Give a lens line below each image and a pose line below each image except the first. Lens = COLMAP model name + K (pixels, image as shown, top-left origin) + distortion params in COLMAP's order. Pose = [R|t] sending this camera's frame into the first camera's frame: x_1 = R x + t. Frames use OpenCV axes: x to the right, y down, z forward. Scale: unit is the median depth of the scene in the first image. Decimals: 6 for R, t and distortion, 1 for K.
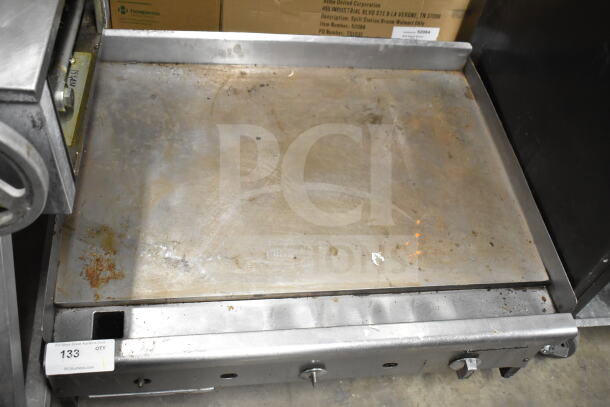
lens RADIAL K [[613.4, 0, 305.0], [0, 613.4, 203.5], [0, 0, 1]] dist [-0.017560, -0.006394]
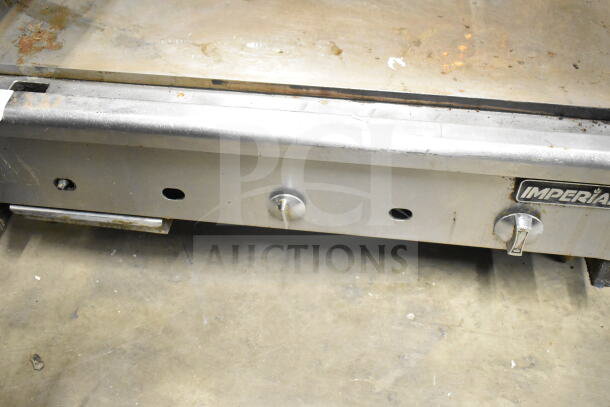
lens RADIAL K [[663.5, 0, 305.0], [0, 663.5, 203.5], [0, 0, 1]] dist [-0.017021, -0.015363]
pose [[0.961279, 0.074932, -0.265194, 0.226923], [-0.108814, 0.987335, -0.115454, 0.341656], [0.253184, 0.139840, 0.957258, 0.247918]]
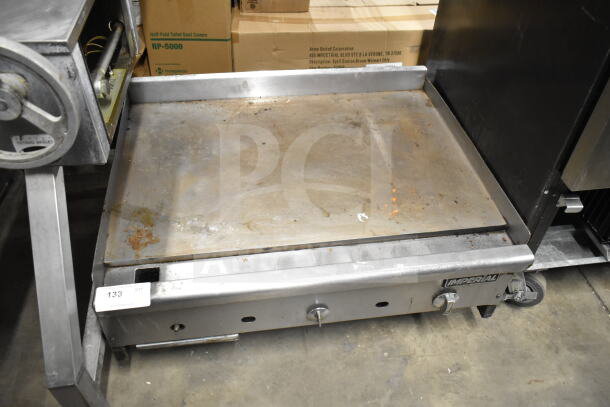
lens RADIAL K [[493.6, 0, 305.0], [0, 493.6, 203.5], [0, 0, 1]] dist [-0.019386, -0.006331]
pose [[0.994339, -0.094297, -0.048963, 0.052905], [0.086044, 0.984995, -0.149601, 0.195217], [0.062335, 0.144541, 0.987533, 0.006173]]
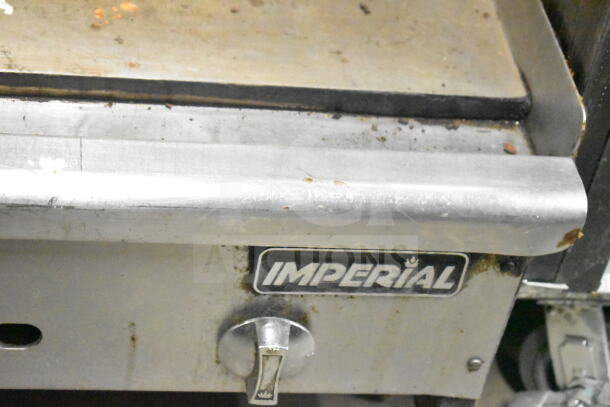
lens RADIAL K [[1378.1, 0, 305.0], [0, 1378.1, 203.5], [0, 0, 1]] dist [-0.027390, 0.016310]
pose [[0.999904, 0.013825, 0.001341, 0.278826], [-0.013368, 0.984018, -0.177569, 0.313309], [-0.003774, 0.177533, 0.984108, 0.279990]]
